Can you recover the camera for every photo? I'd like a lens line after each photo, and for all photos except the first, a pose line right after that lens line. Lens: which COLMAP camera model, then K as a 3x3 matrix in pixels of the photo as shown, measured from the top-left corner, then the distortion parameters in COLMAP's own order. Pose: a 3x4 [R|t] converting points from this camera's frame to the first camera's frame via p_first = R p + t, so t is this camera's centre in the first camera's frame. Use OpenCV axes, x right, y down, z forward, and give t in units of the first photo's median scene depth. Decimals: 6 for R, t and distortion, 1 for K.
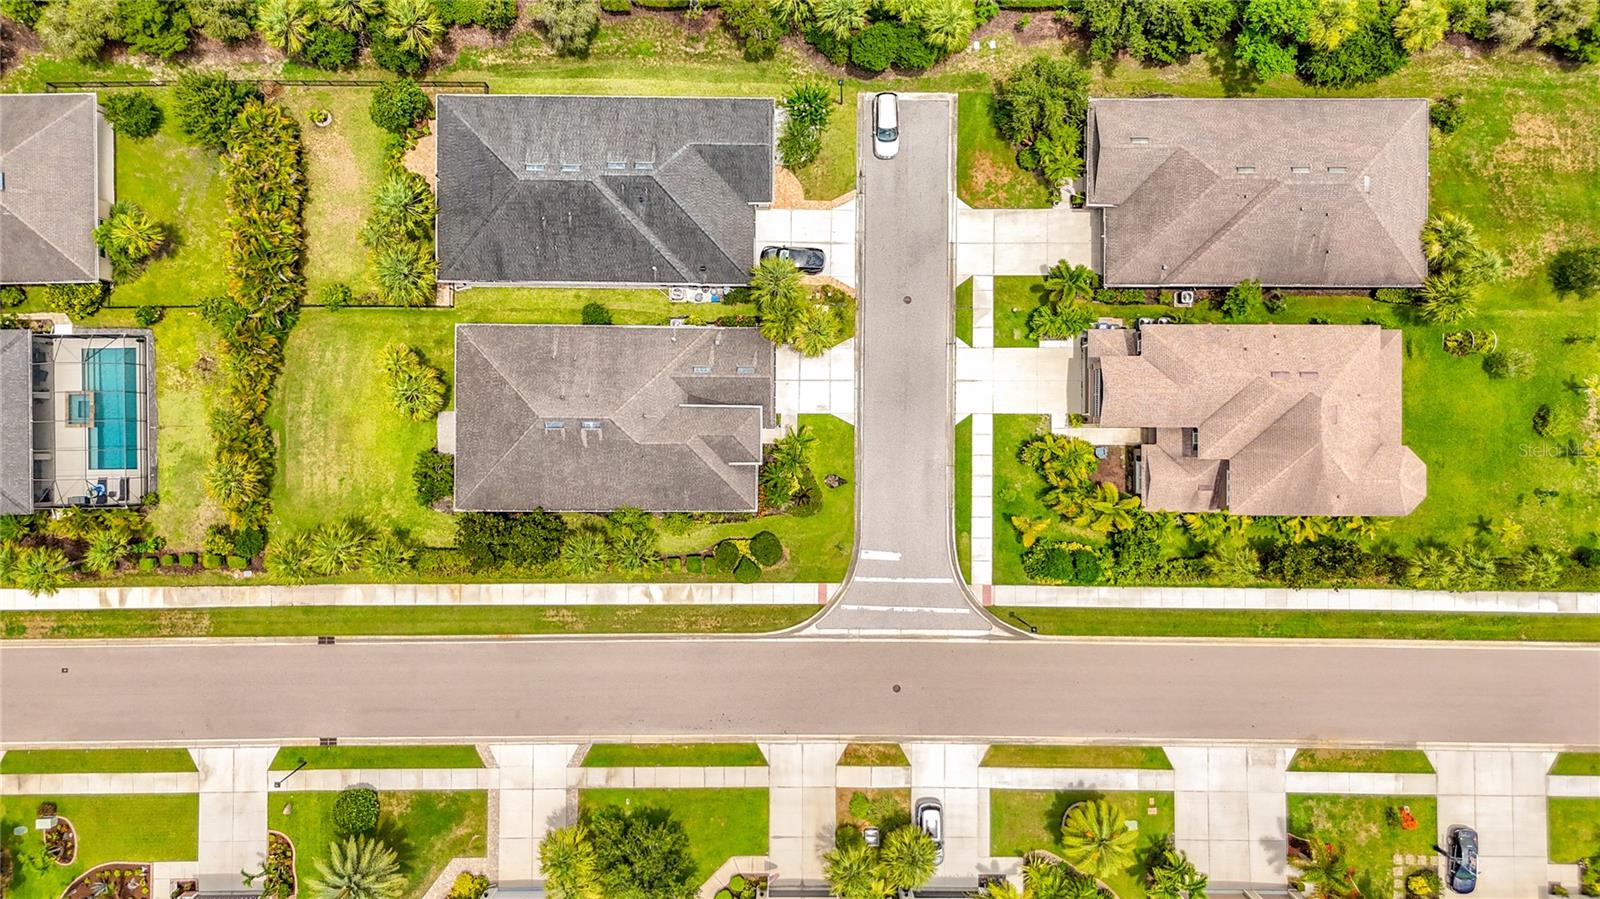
lens RADIAL K [[1238.6, 0, 802.3], [0, 1238.6, 438.8], [0, 0, 1]] dist [0.052683, -0.053892]
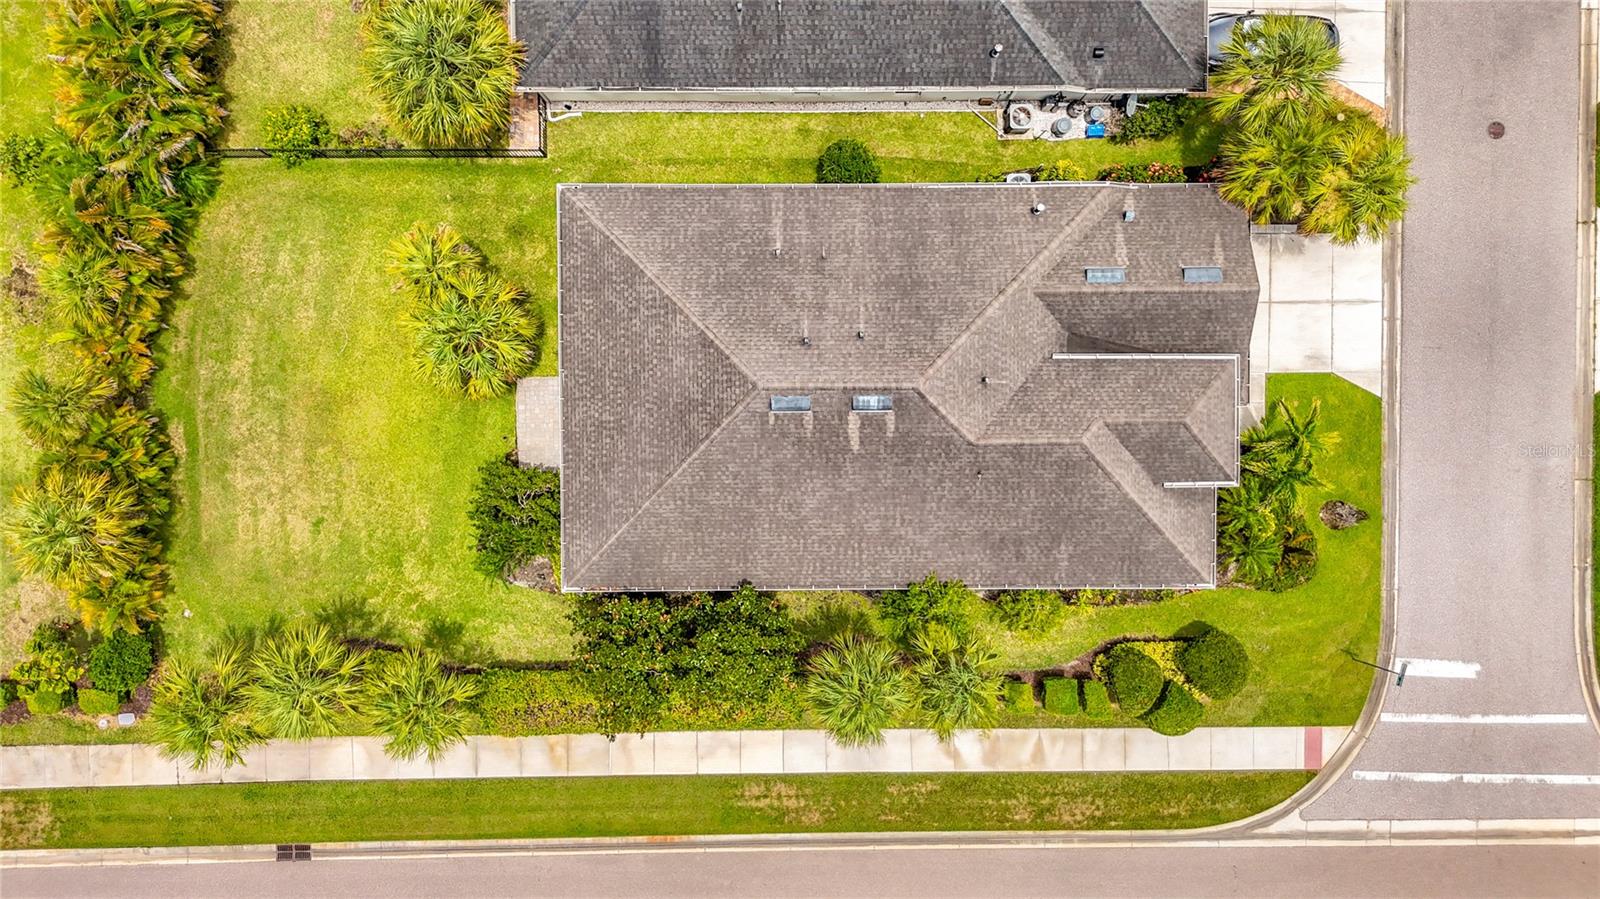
lens RADIAL K [[1238.6, 0, 798.7], [0, 1238.6, 457.2], [0, 0, 1]] dist [0.052683, -0.053892]
pose [[0.999943, -0.009685, -0.004508, -0.183131], [0.009831, 0.999383, 0.033715, -0.006223], [0.004179, -0.033757, 0.999421, 0.524480]]
